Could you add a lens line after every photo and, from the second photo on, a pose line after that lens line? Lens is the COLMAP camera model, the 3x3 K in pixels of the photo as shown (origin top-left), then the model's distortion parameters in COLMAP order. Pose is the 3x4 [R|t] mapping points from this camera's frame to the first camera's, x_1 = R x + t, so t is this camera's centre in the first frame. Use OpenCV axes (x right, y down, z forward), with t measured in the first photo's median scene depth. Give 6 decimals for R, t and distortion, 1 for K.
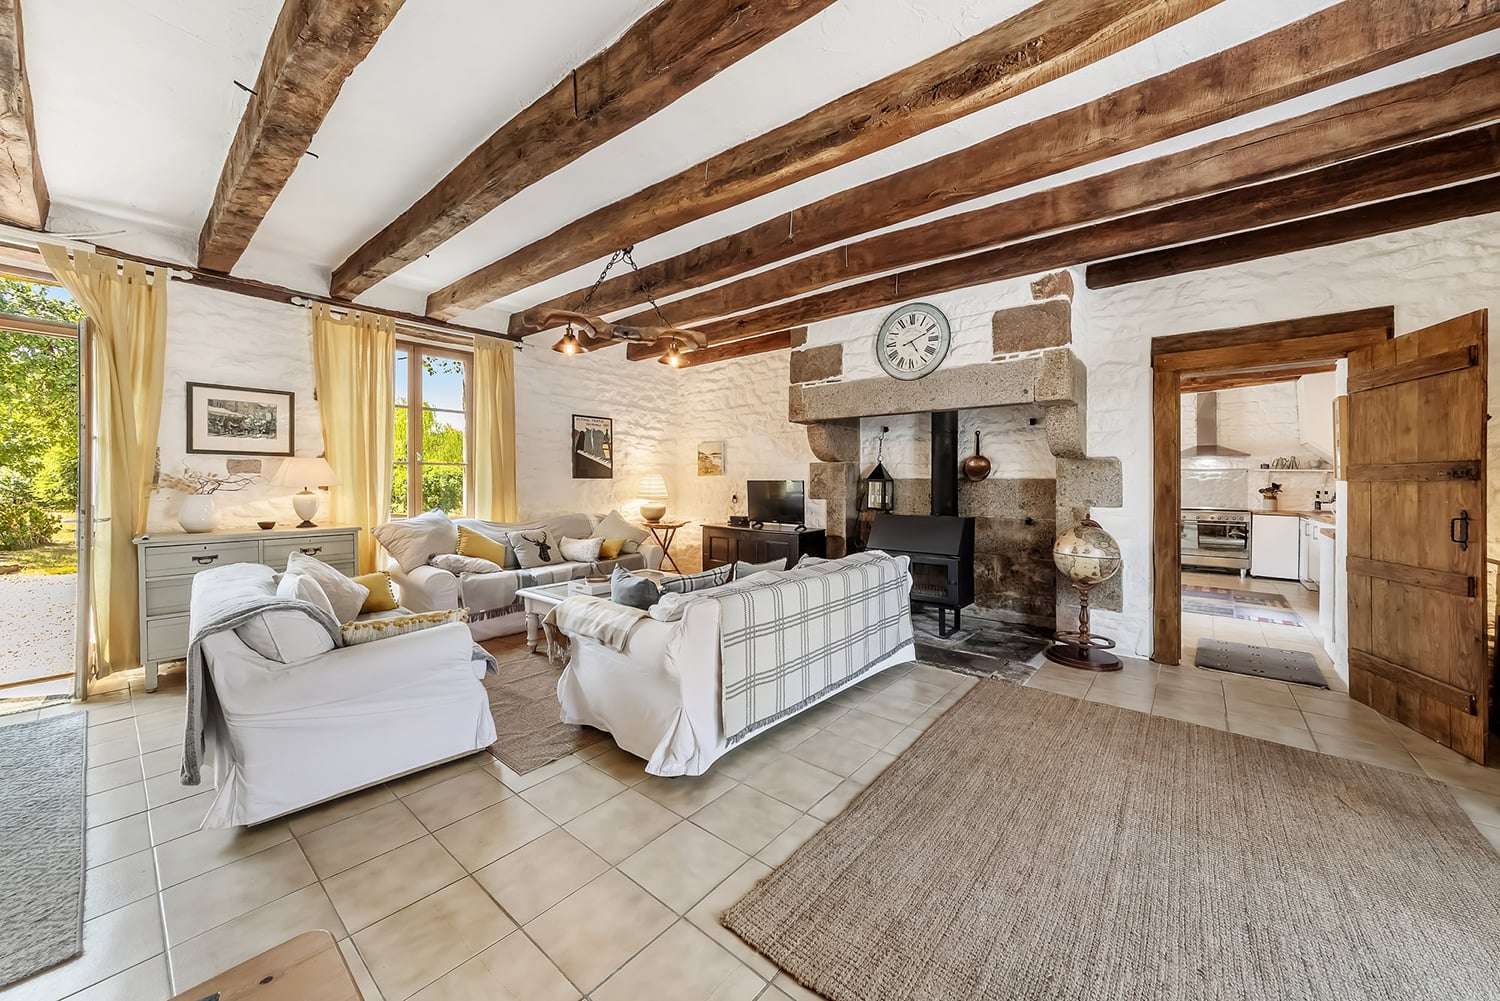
lens RADIAL K [[545.9, 0, 747.5], [0, 545.9, 486.7], [0, 0, 1]] dist [0.001064, 0.000065]
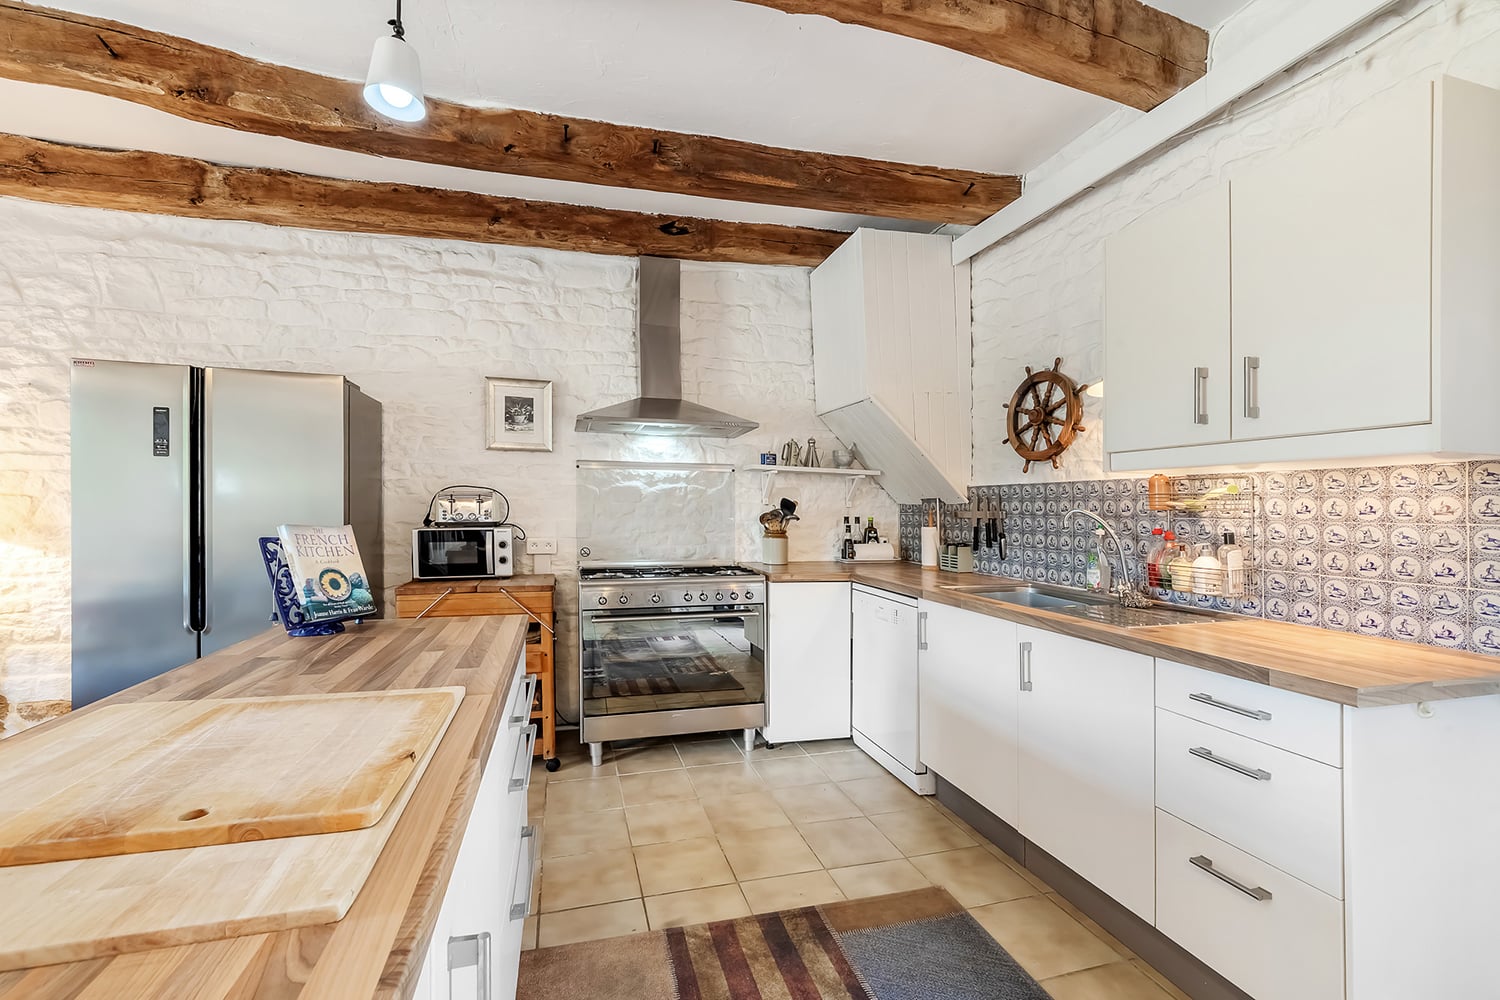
lens RADIAL K [[621.6, 0, 740.3], [0, 621.6, 509.1], [0, 0, 1]] dist [-0.000356, 0.000427]
pose [[0.570972, -0.003600, 0.820962, 0.551103], [0.006005, 0.999982, 0.000208, 0.000987], [-0.820948, 0.004811, 0.570983, 0.755562]]
